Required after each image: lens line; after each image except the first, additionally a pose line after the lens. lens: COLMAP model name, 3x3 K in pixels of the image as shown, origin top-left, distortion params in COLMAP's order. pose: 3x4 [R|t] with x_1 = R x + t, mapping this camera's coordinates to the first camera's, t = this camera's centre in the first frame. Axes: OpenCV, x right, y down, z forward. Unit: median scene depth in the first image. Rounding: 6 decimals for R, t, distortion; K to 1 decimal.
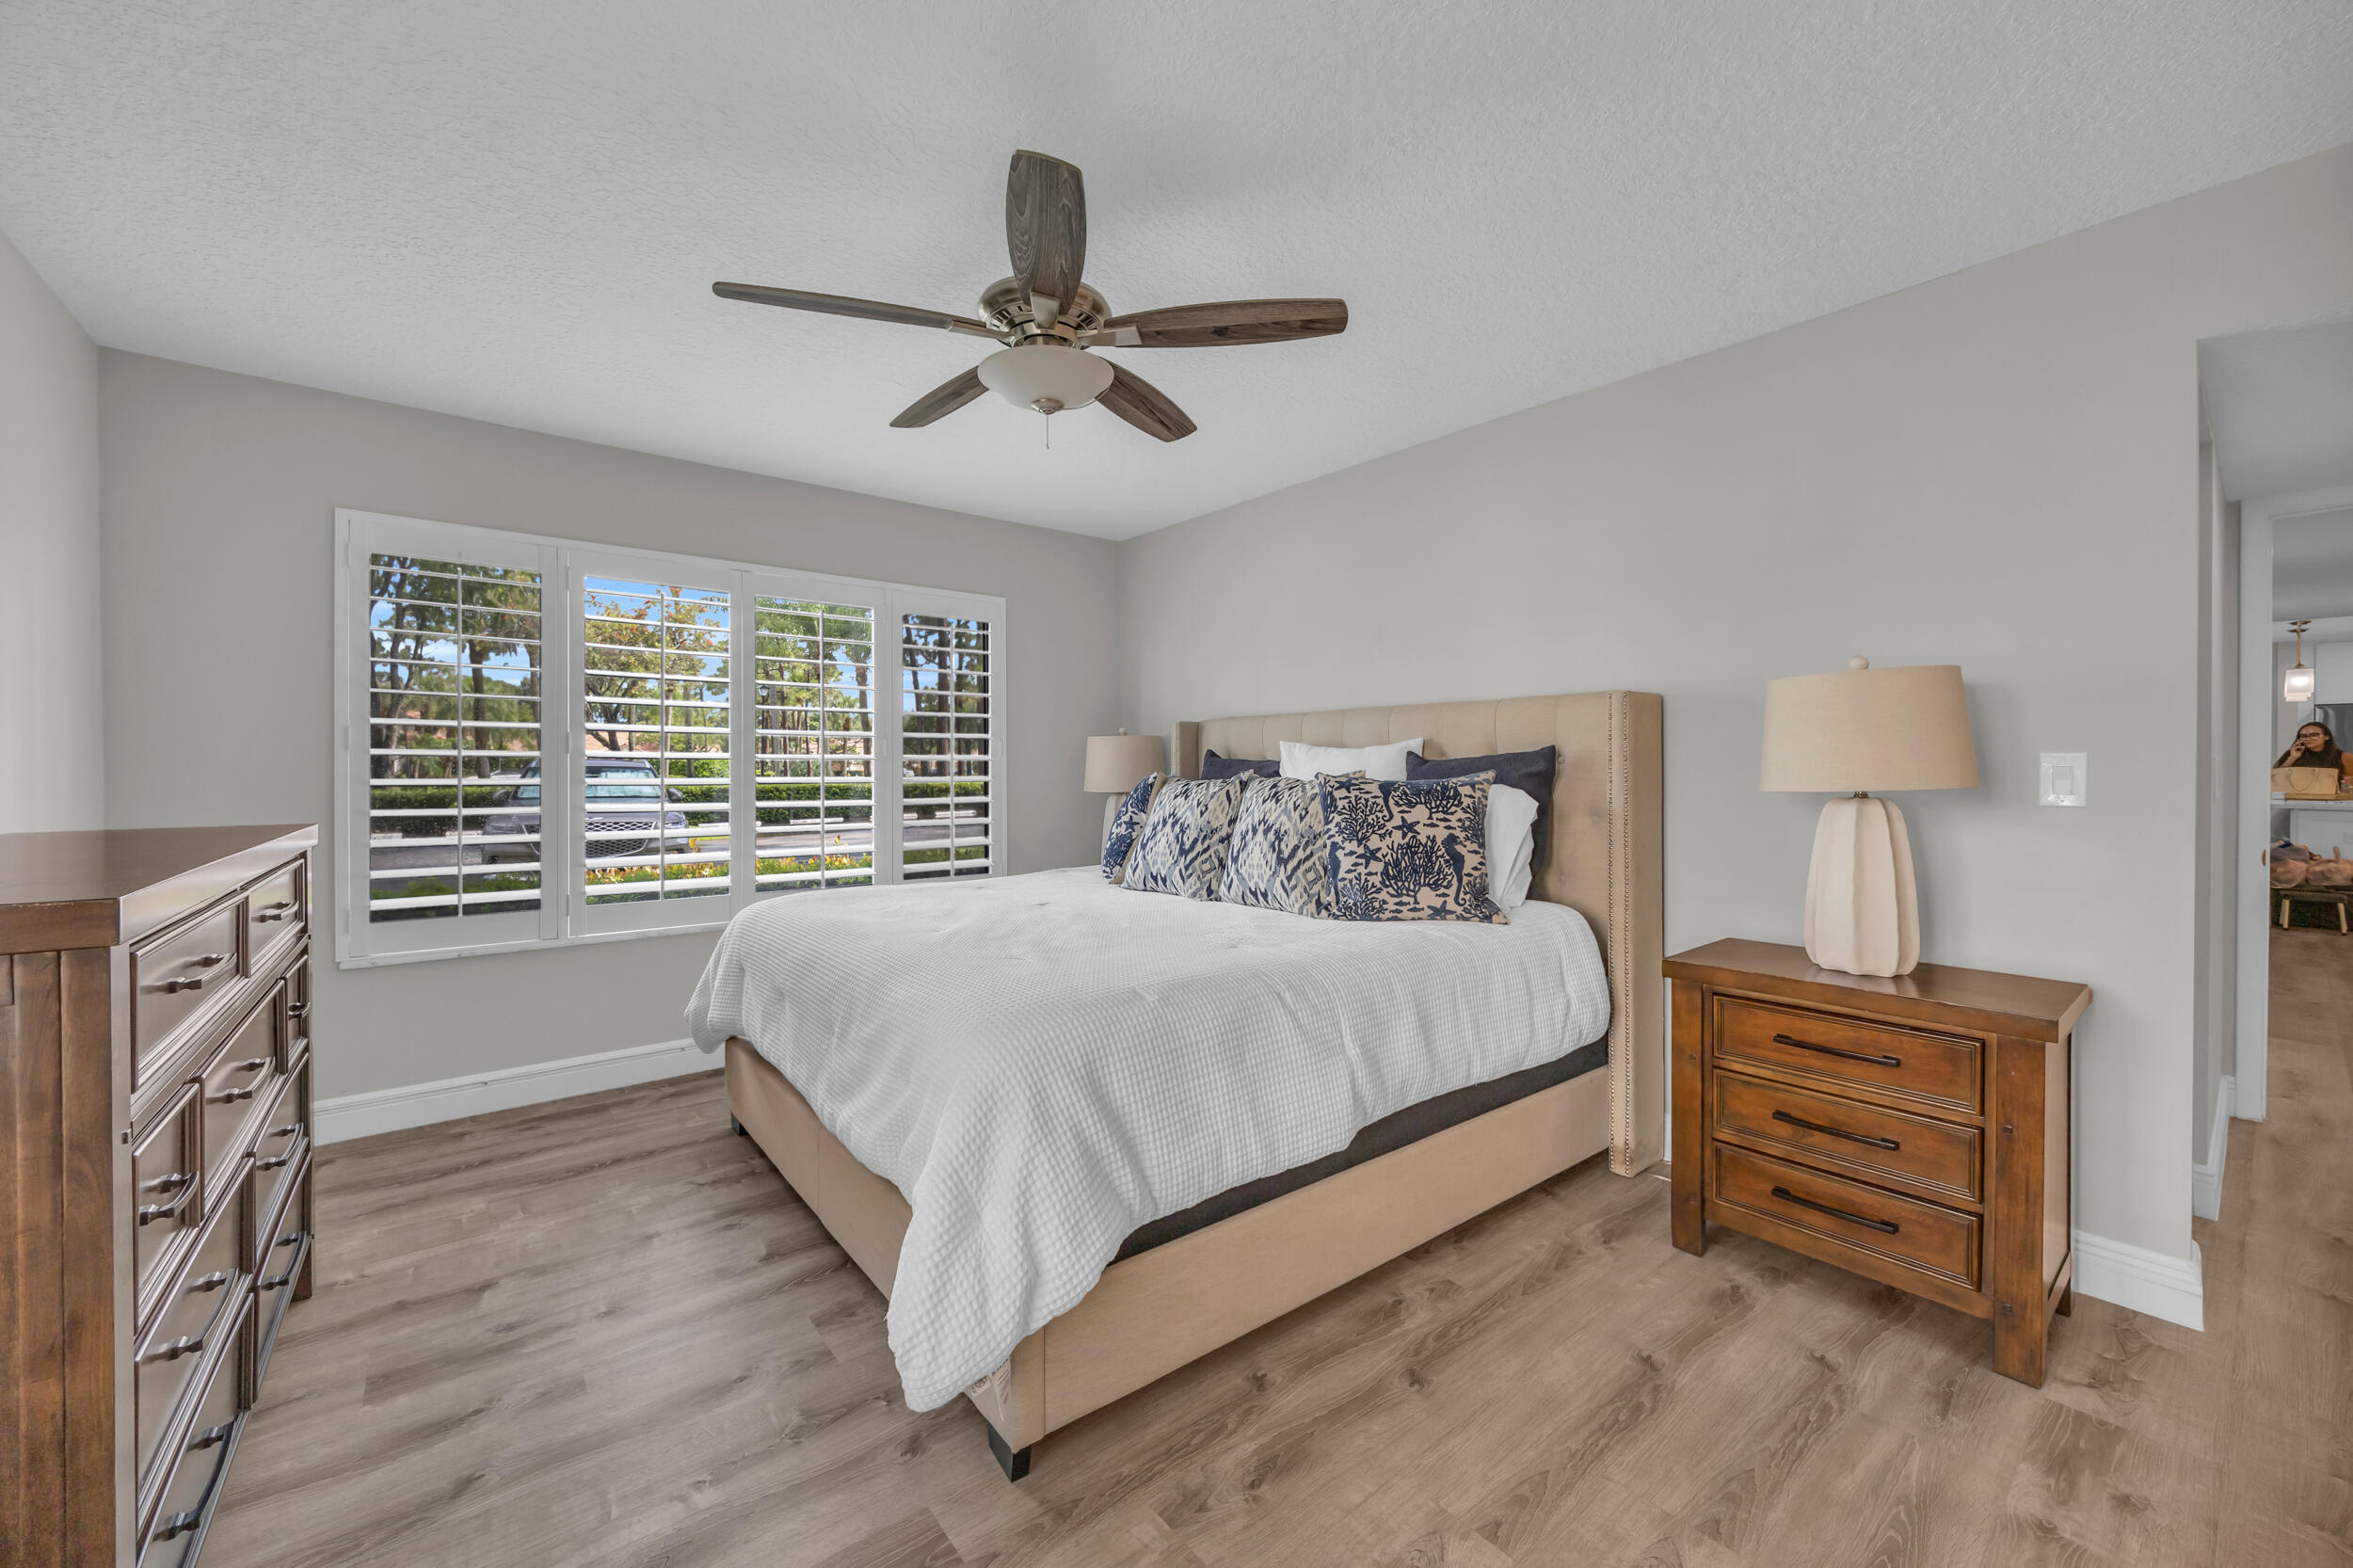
lens RADIAL K [[938.5, 0, 1167.6], [0, 938.5, 778.5], [0, 0, 1]] dist [0.001356, -0.000086]
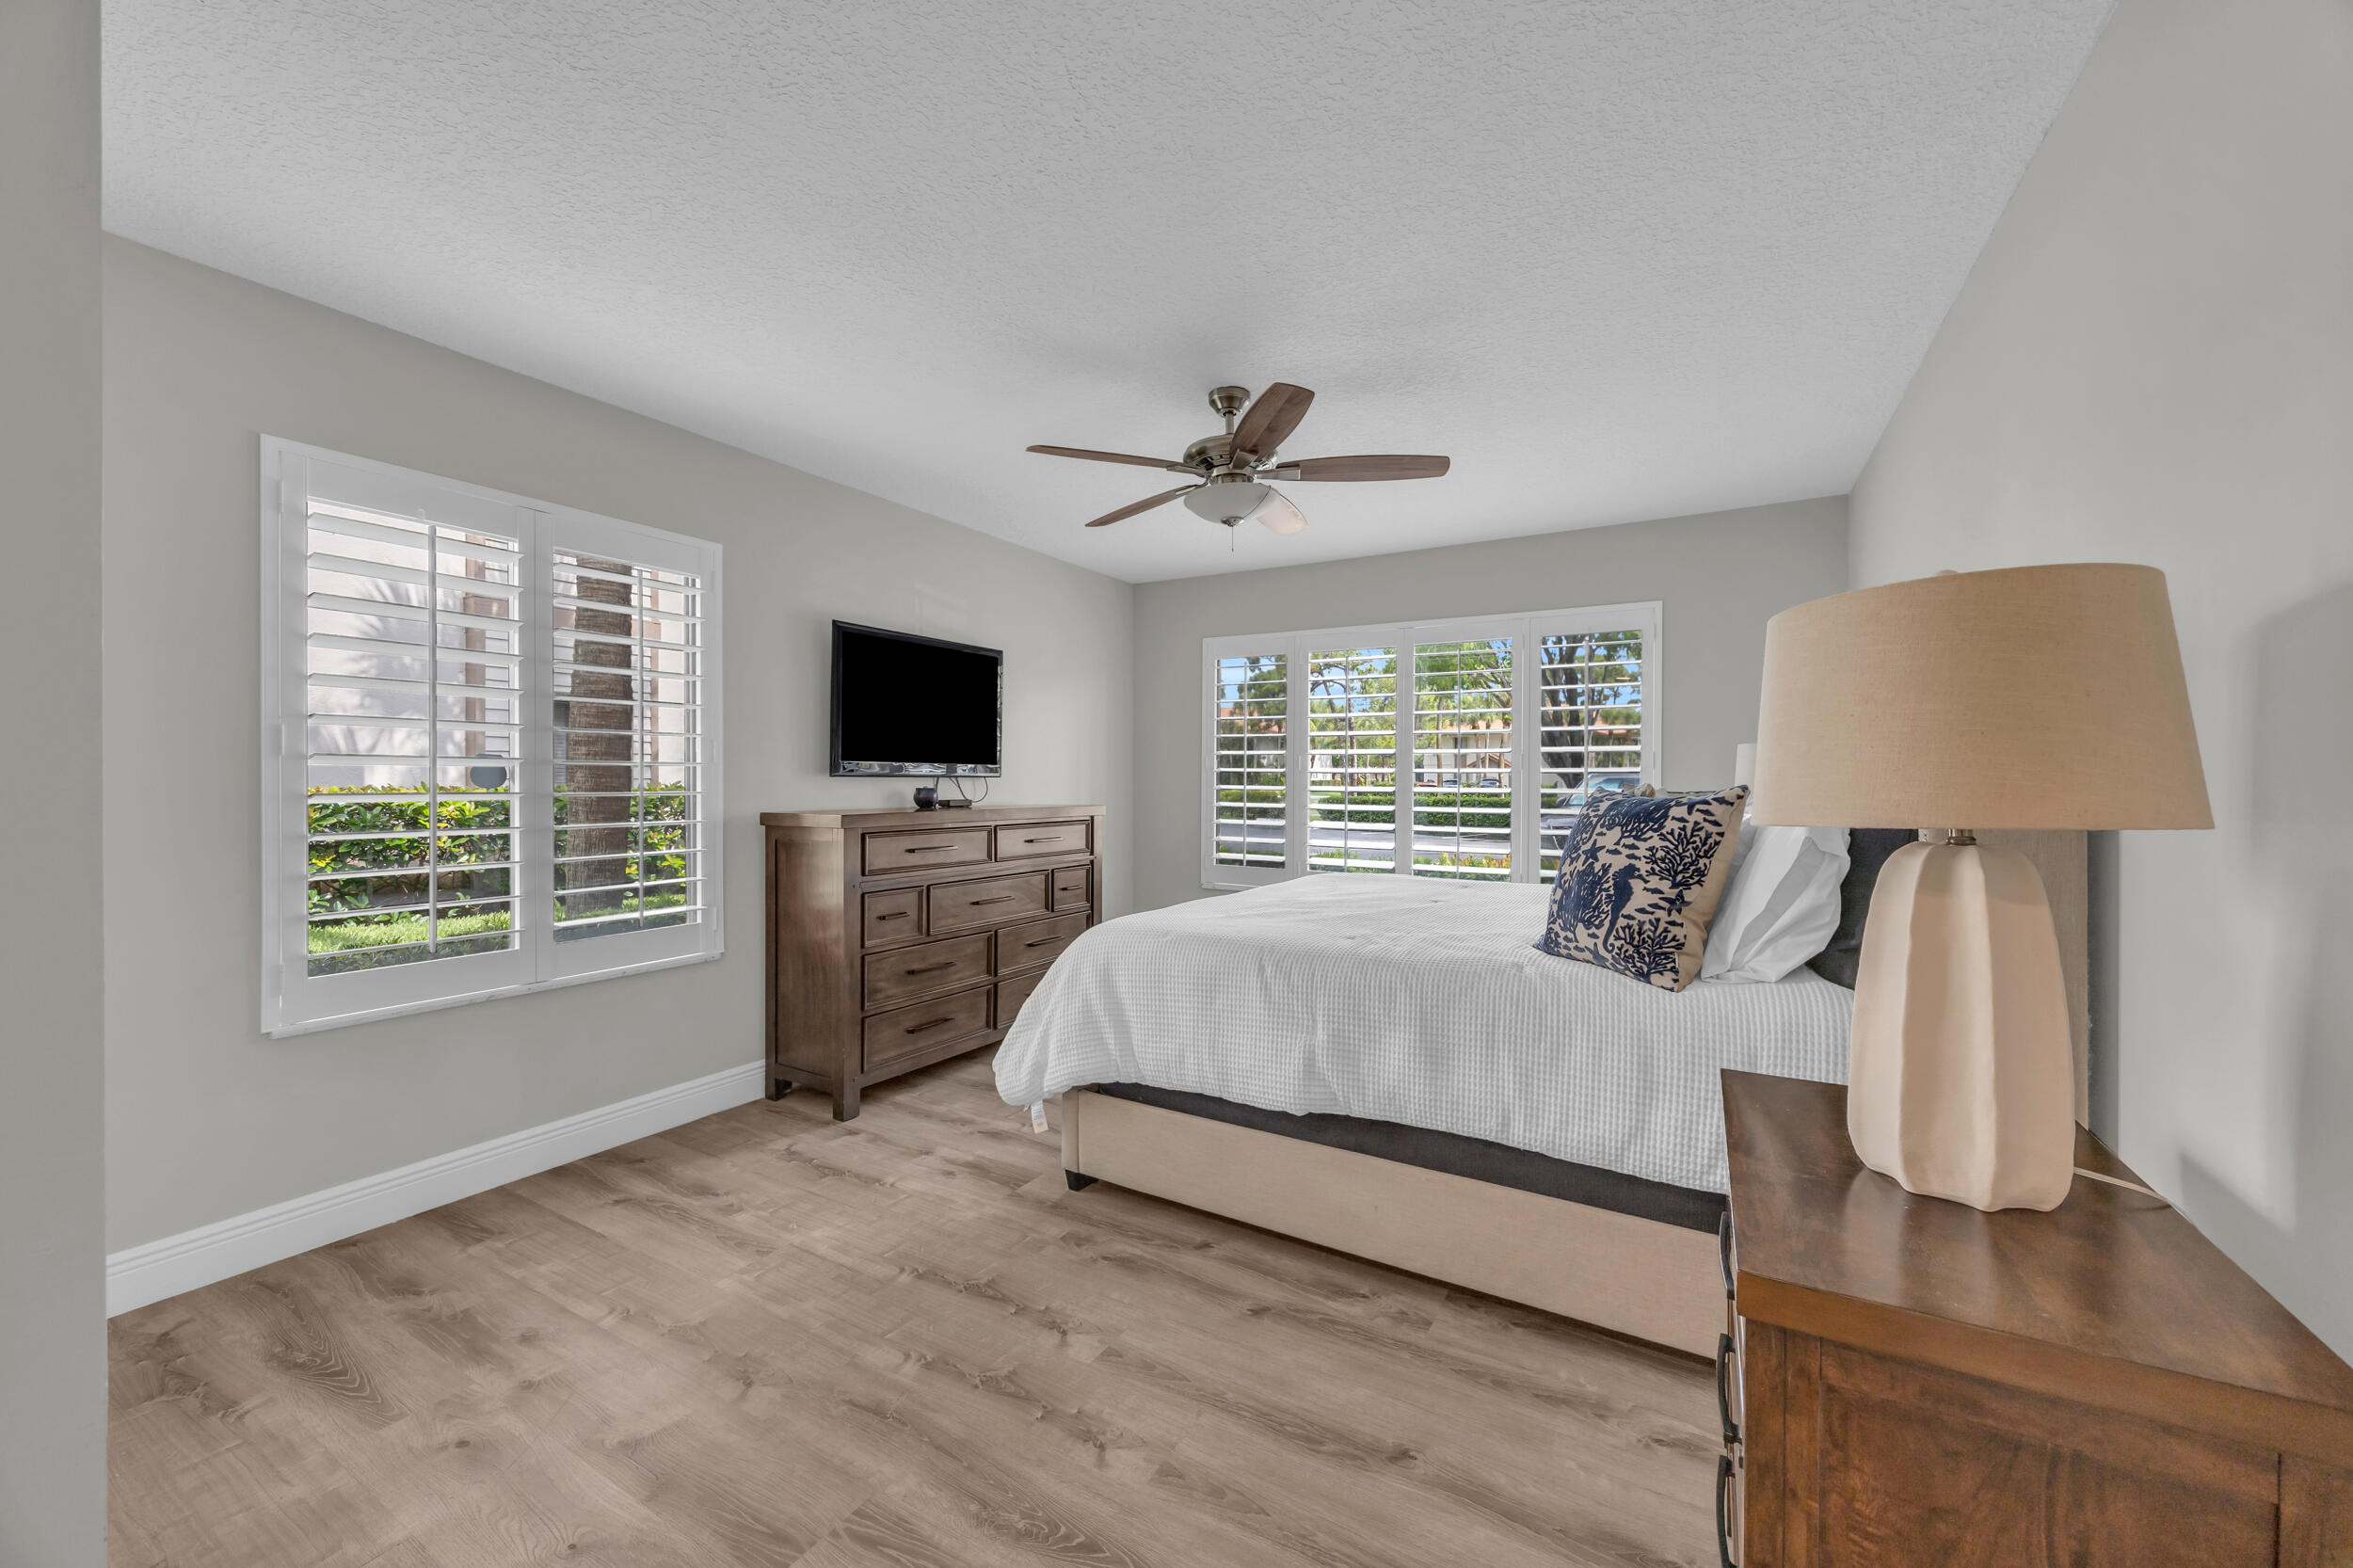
lens RADIAL K [[967.7, 0, 1176.5], [0, 967.7, 784.0], [0, 0, 1]] dist [-0.000265, -0.000032]
pose [[0.306031, 0.006875, -0.951997, 1.140988], [-0.012979, 0.999911, 0.003049, -0.007942], [0.951933, 0.011422, 0.306093, 0.448537]]
